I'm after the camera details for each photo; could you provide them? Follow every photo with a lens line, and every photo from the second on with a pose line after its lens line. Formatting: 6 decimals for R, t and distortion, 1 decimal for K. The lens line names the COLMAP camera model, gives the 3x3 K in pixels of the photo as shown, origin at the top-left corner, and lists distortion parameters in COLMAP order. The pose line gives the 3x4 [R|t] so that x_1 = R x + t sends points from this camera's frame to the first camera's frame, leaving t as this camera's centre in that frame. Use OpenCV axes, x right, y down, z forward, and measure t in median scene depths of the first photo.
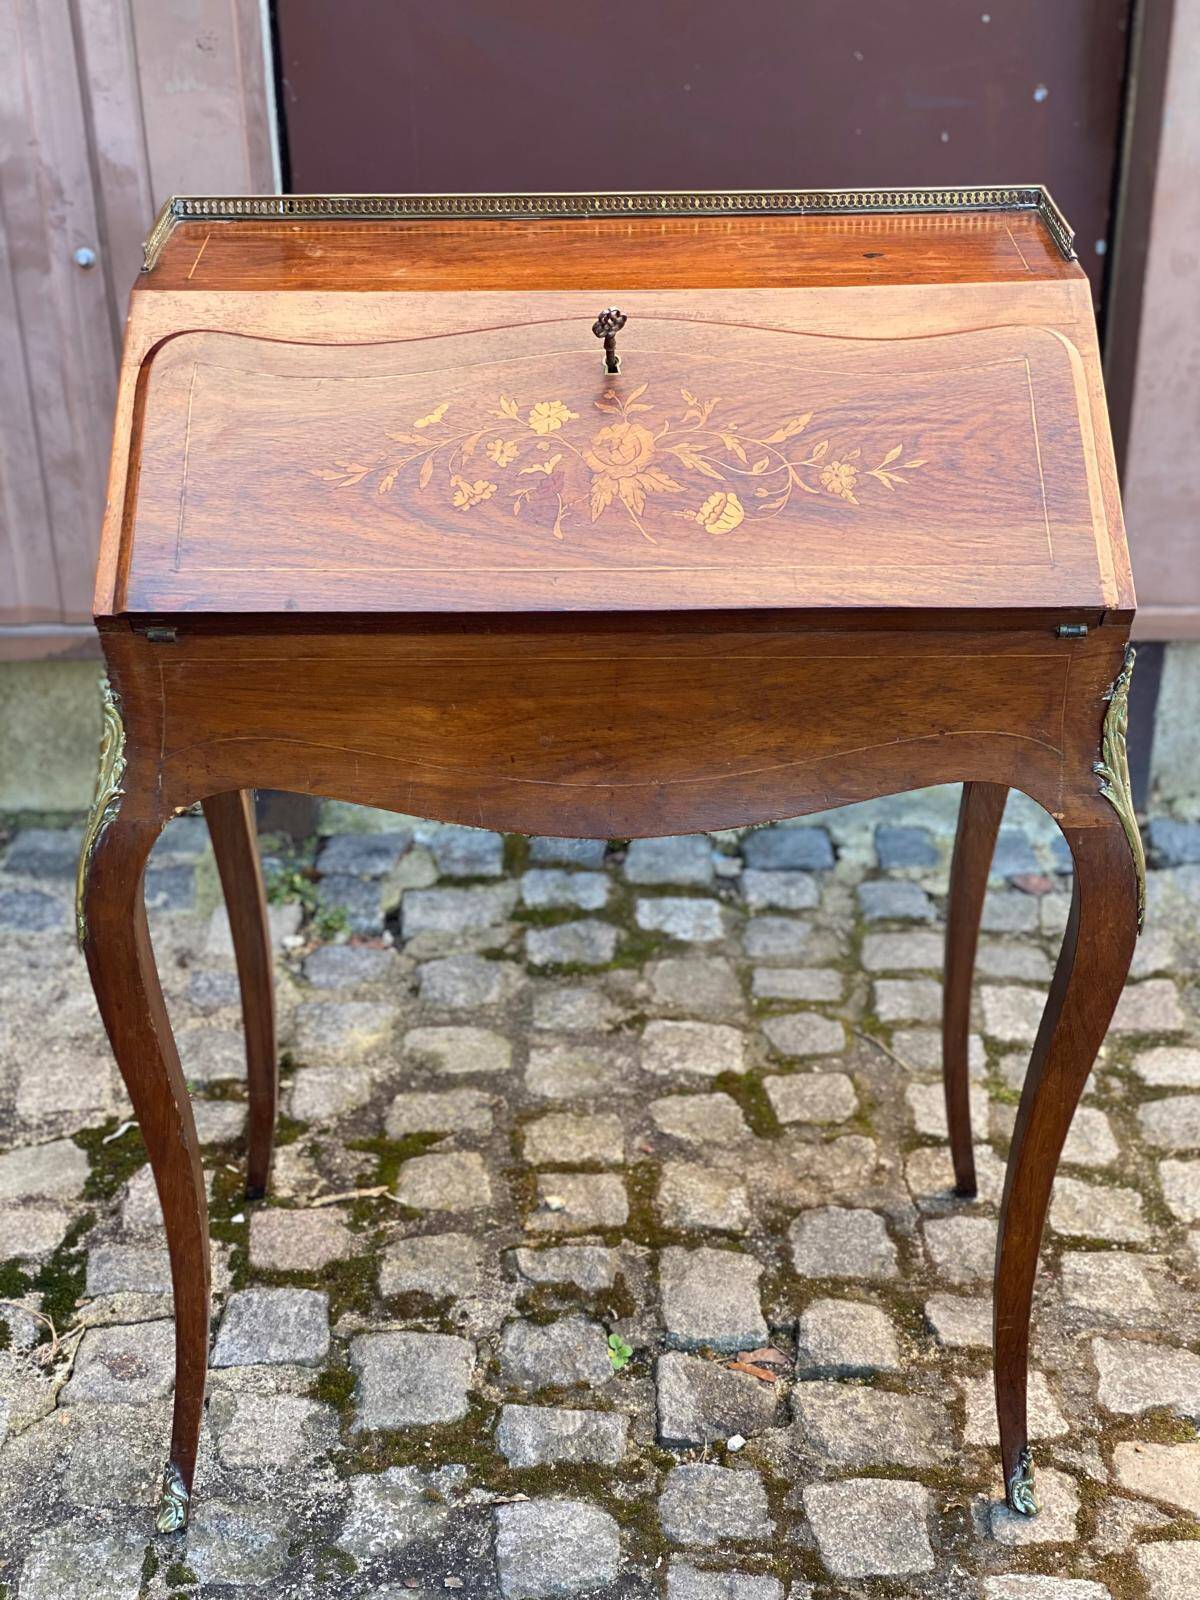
lens RADIAL K [[2418.0, 0, 595.7], [0, 2418.0, 818.2], [0, 0, 1]] dist [0.095691, 0.000000]
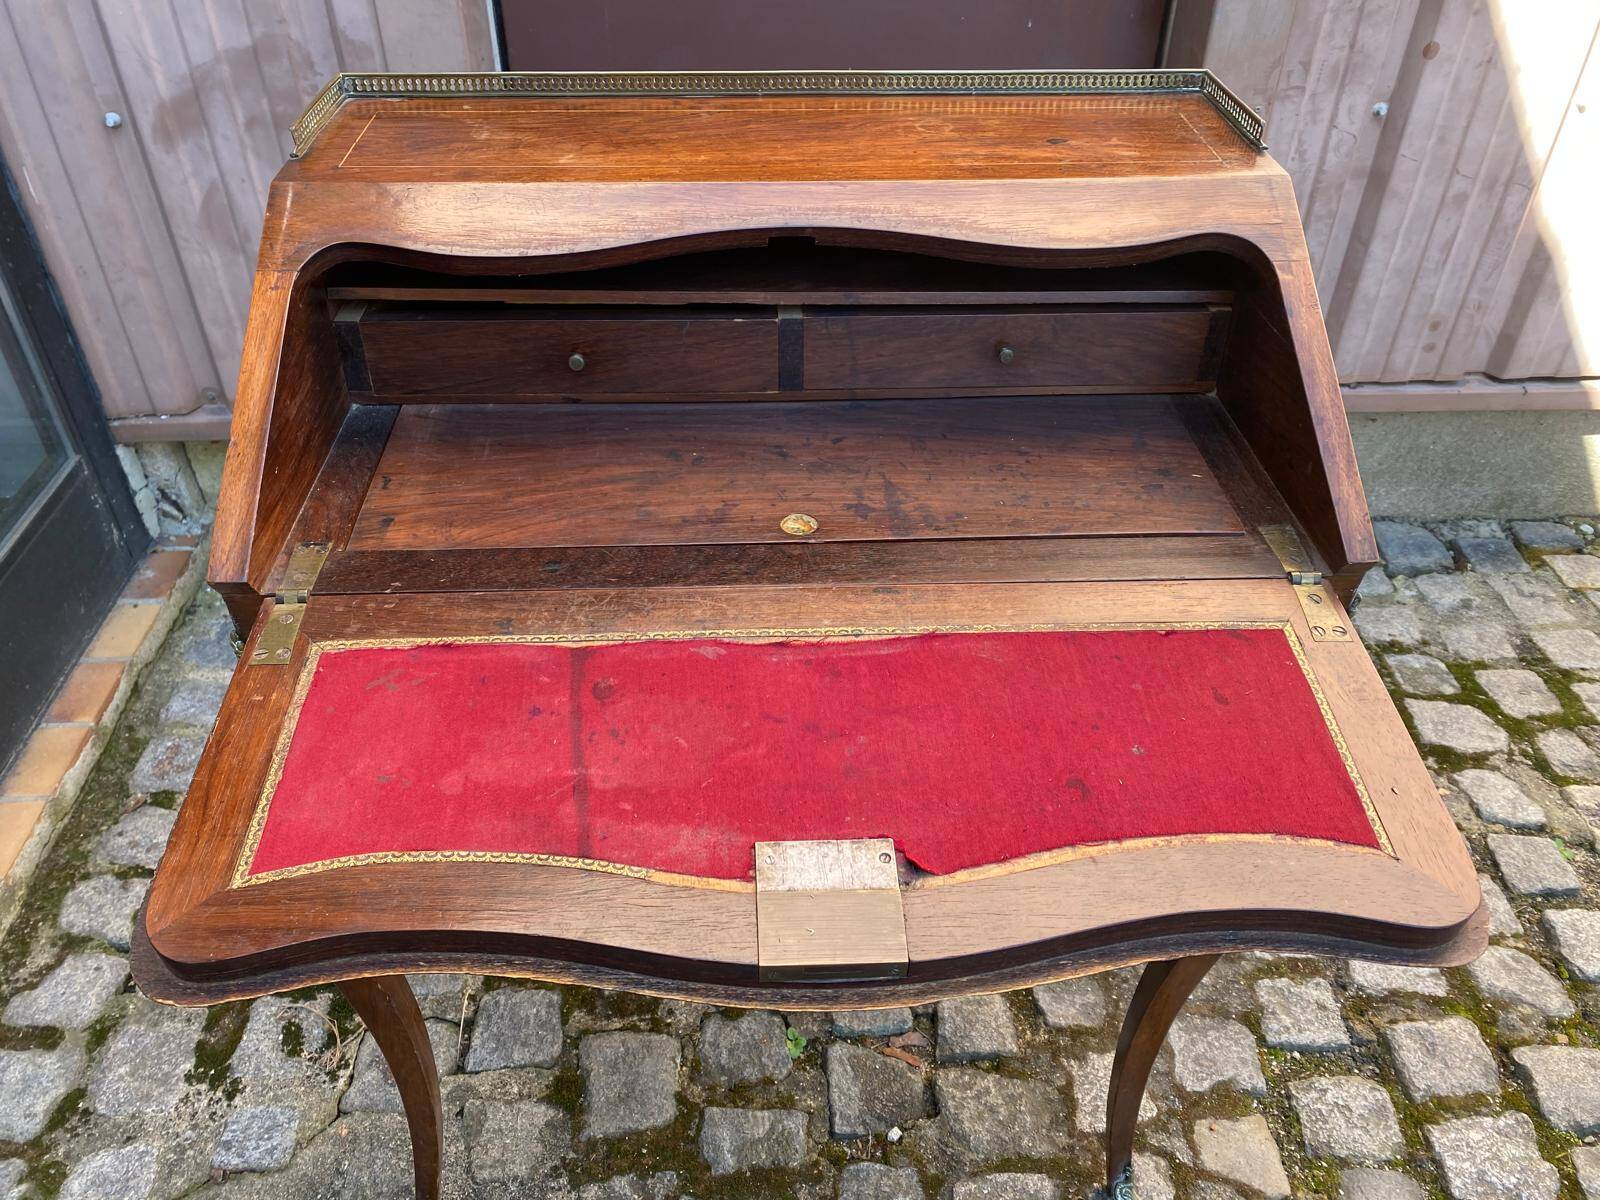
lens RADIAL K [[1230.0, 0, 819.7], [0, 1230.0, 592.6], [0, 0, 1]] dist [0.016677, -0.012133]
pose [[0.998037, -0.018580, 0.059814, -0.013348], [0.009260, 0.988265, 0.152471, -0.120043], [-0.061944, -0.151617, 0.986496, 0.457181]]
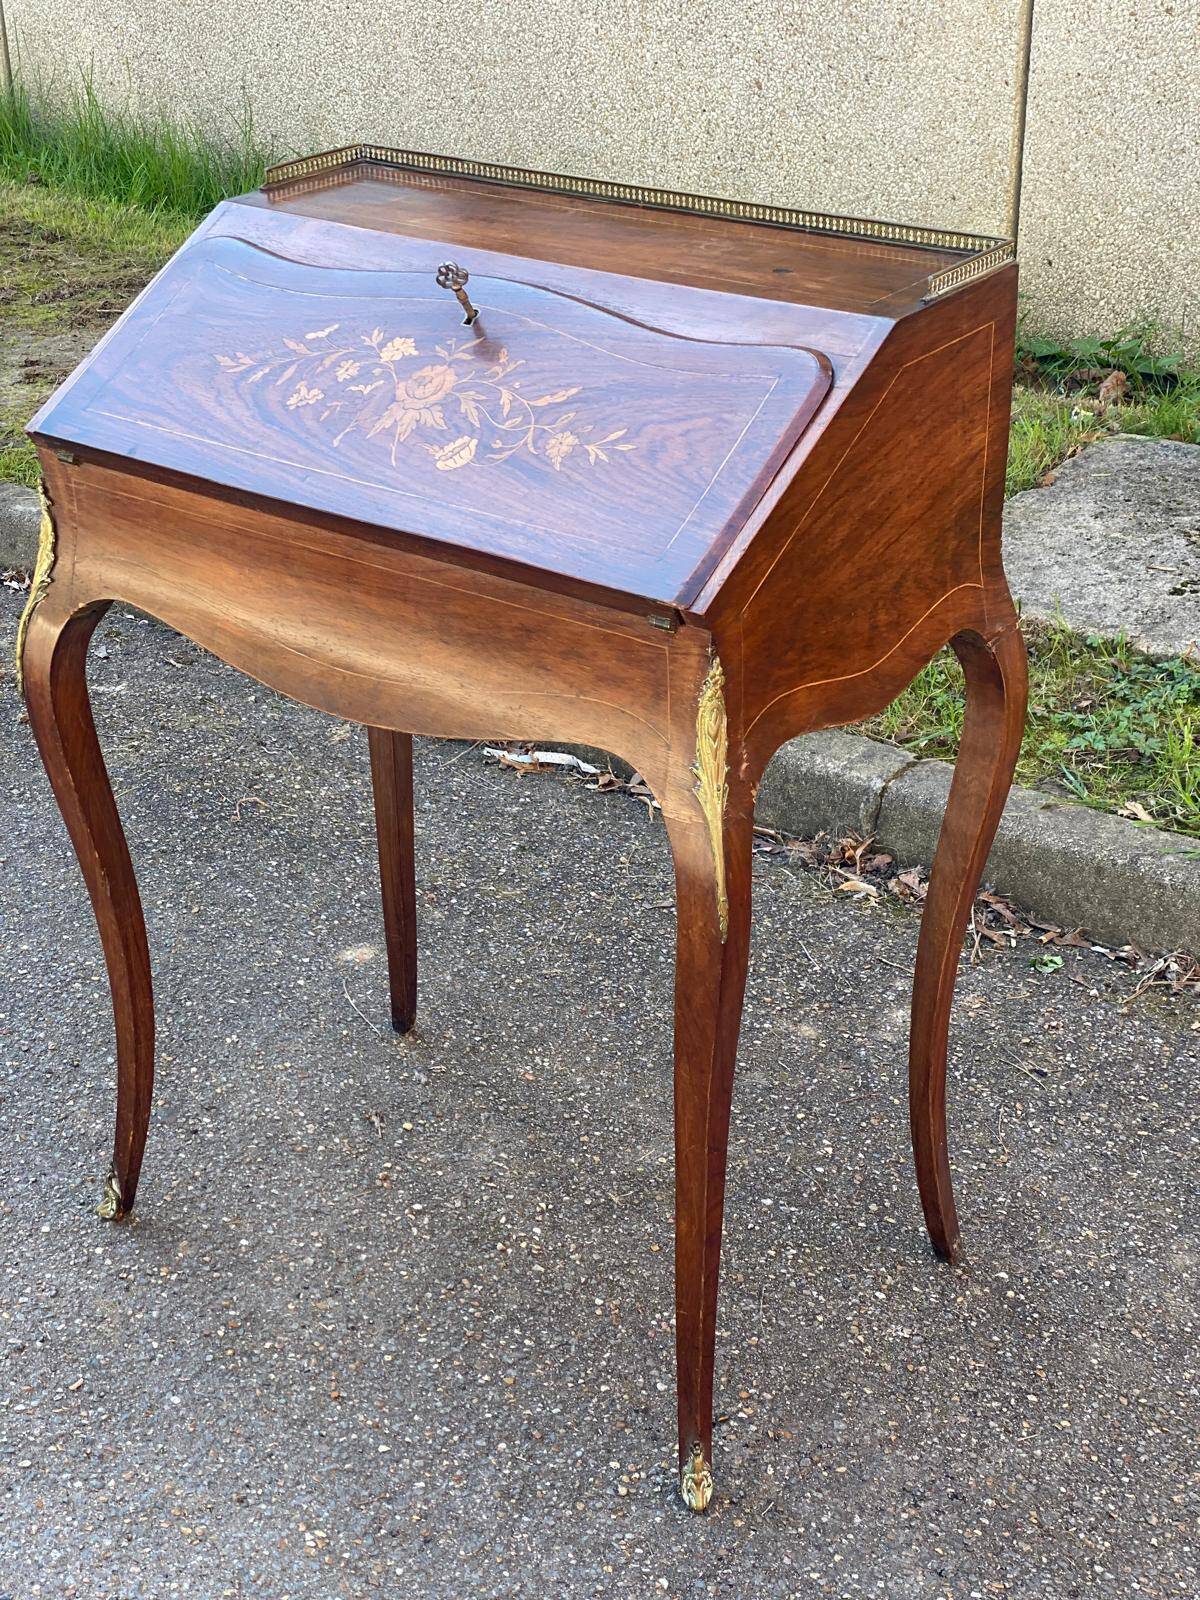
lens RADIAL K [[2418.0, 0, 584.4], [0, 2418.0, 816.3], [0, 0, 1]] dist [0.095691, 0.000000]
pose [[0.794774, 0.272688, -0.542196, 0.634312], [-0.285906, 0.956260, 0.061841, -0.043644], [0.535343, 0.105867, 0.837974, 0.092258]]
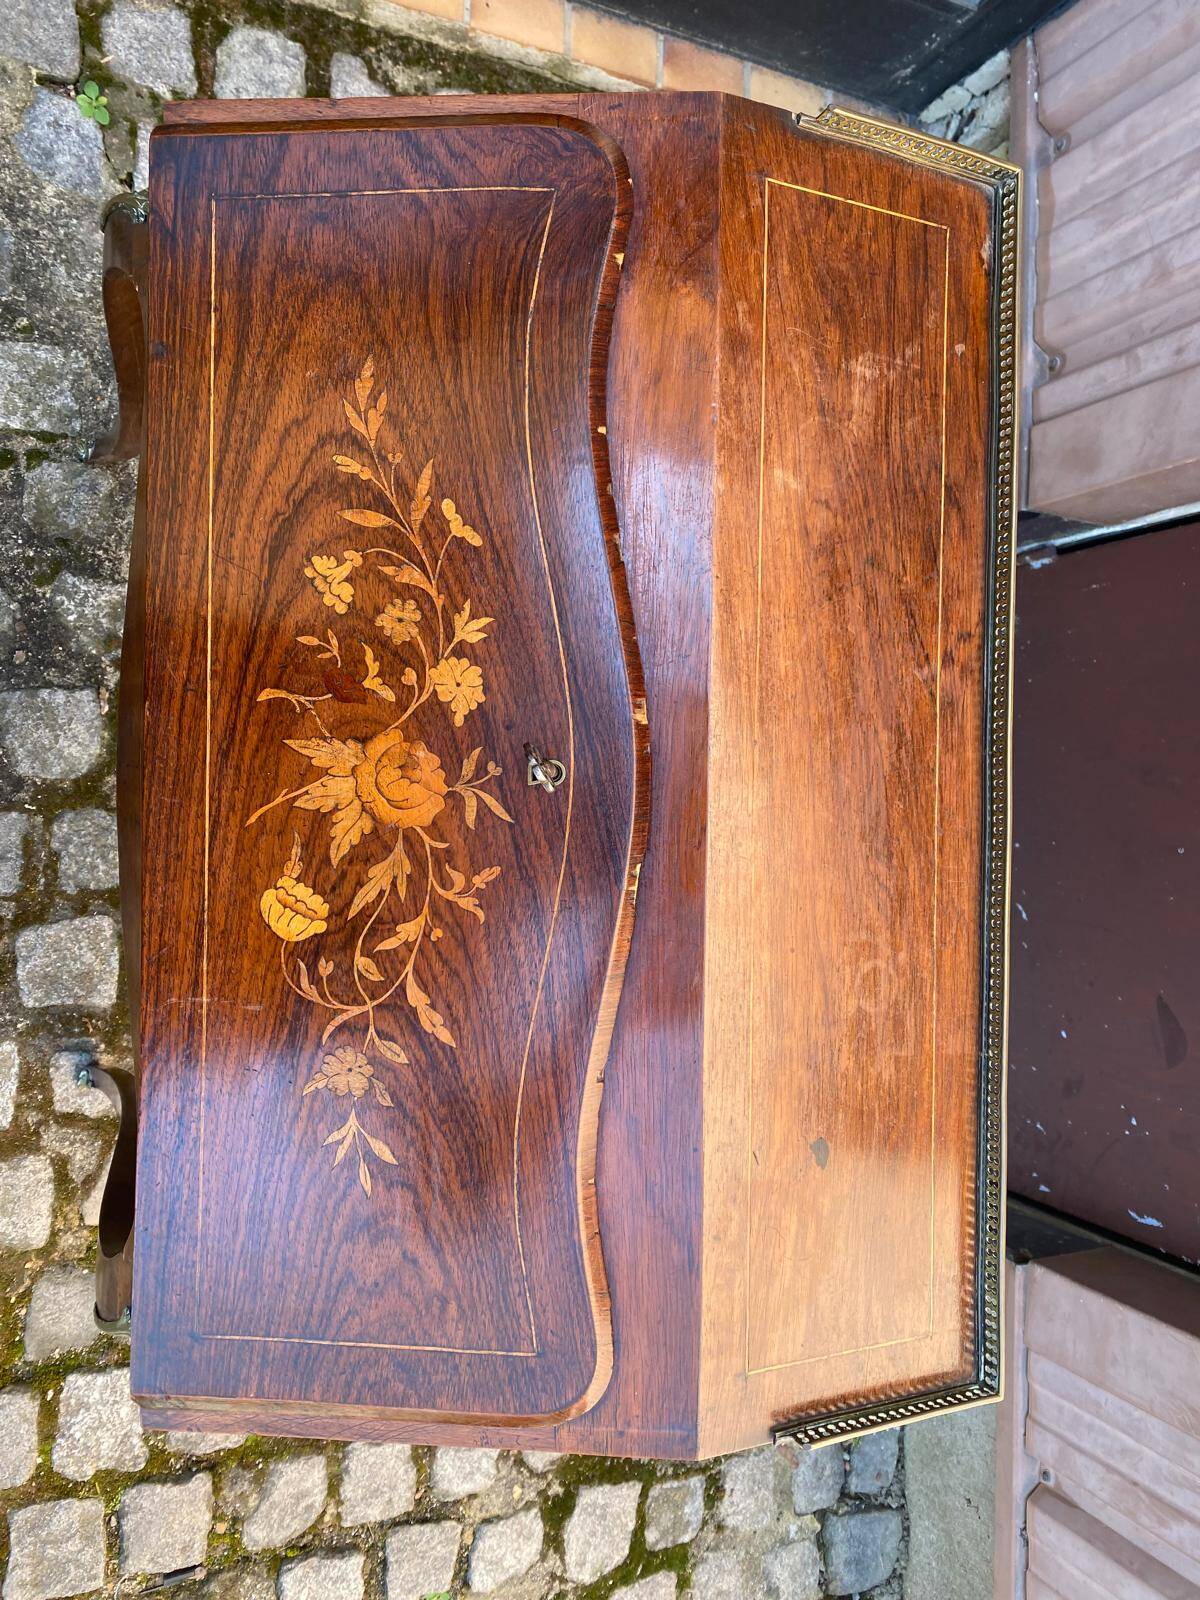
lens RADIAL K [[1230.0, 0, 600.3], [0, 1230.0, 795.4], [0, 0, 1]] dist [0.016677, -0.012133]
pose [[-0.026479, 0.999649, 0.000115, 0.011112], [-0.813448, -0.021613, 0.581235, -0.359125], [0.581034, 0.015297, 0.813735, 0.625480]]
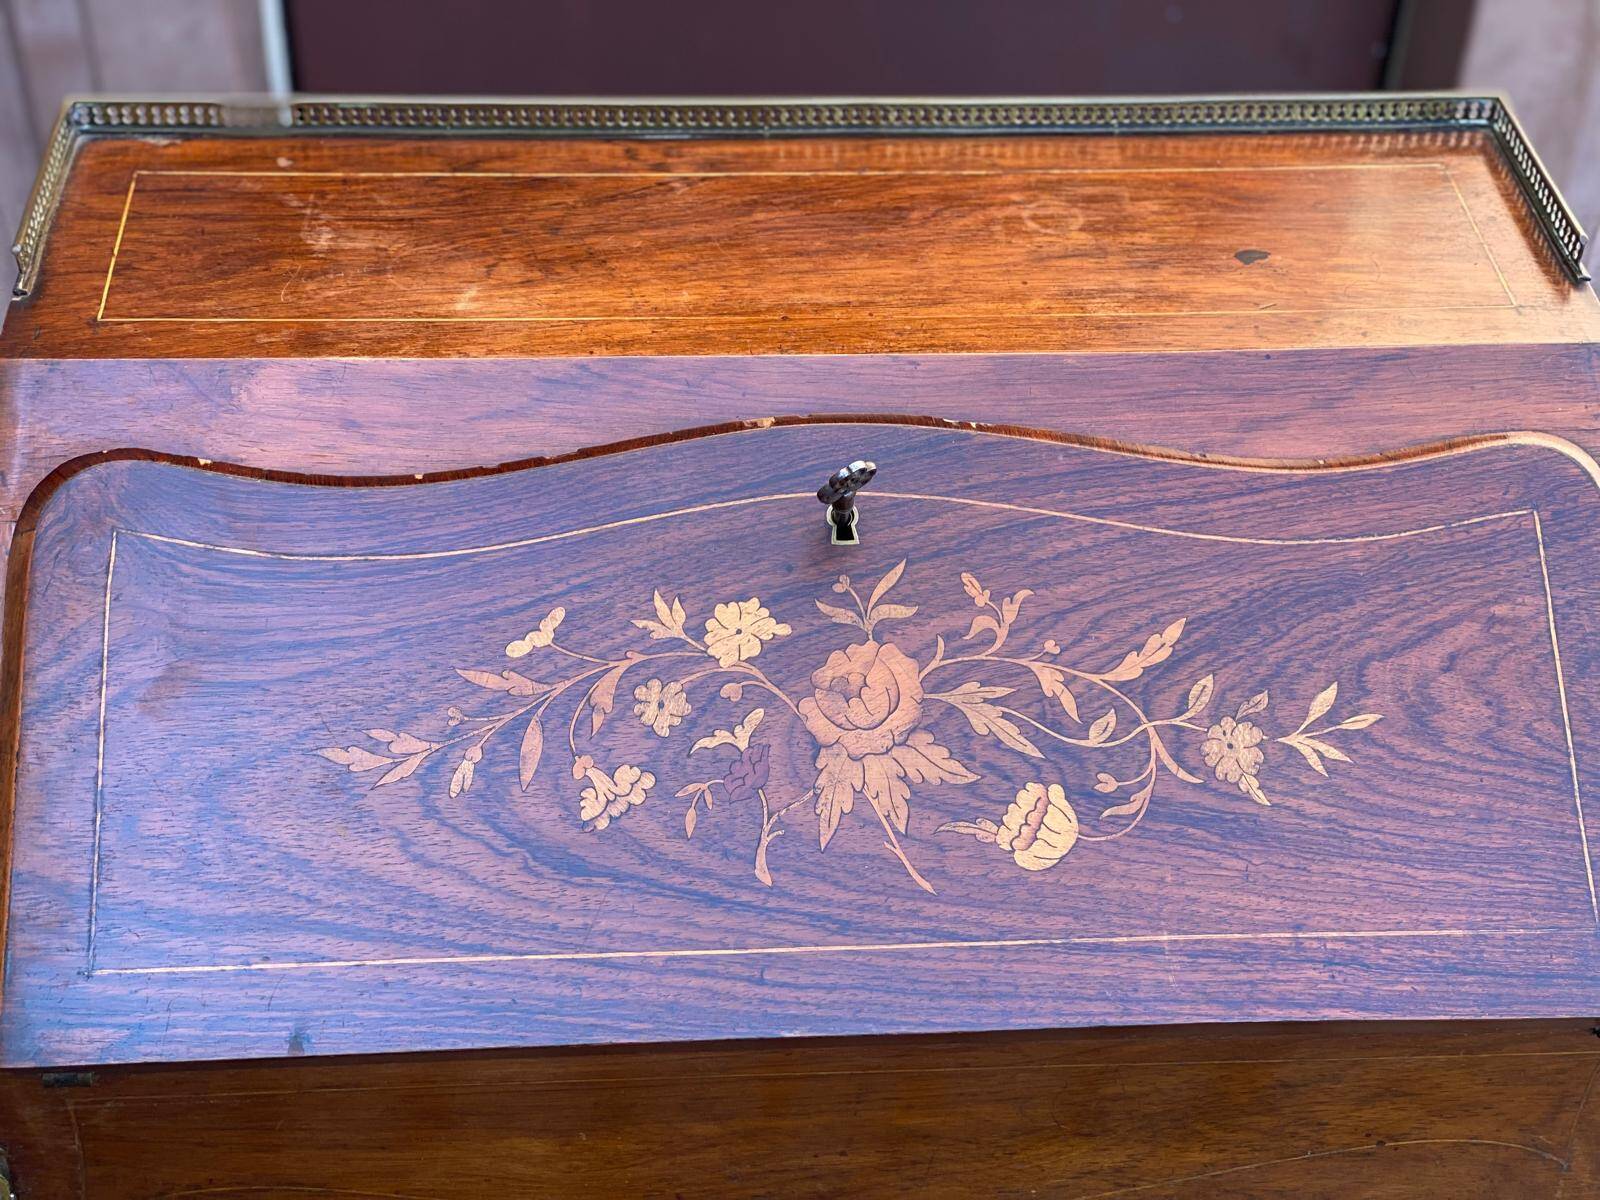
lens RADIAL K [[2418.0, 0, 817.2], [0, 2418.0, 621.3], [0, 0, 1]] dist [0.095691, 0.000000]
pose [[0.996444, -0.009444, 0.083723, -0.042538], [-0.007830, 0.979019, 0.203619, -0.247323], [-0.083889, -0.203551, 0.975464, 0.372981]]
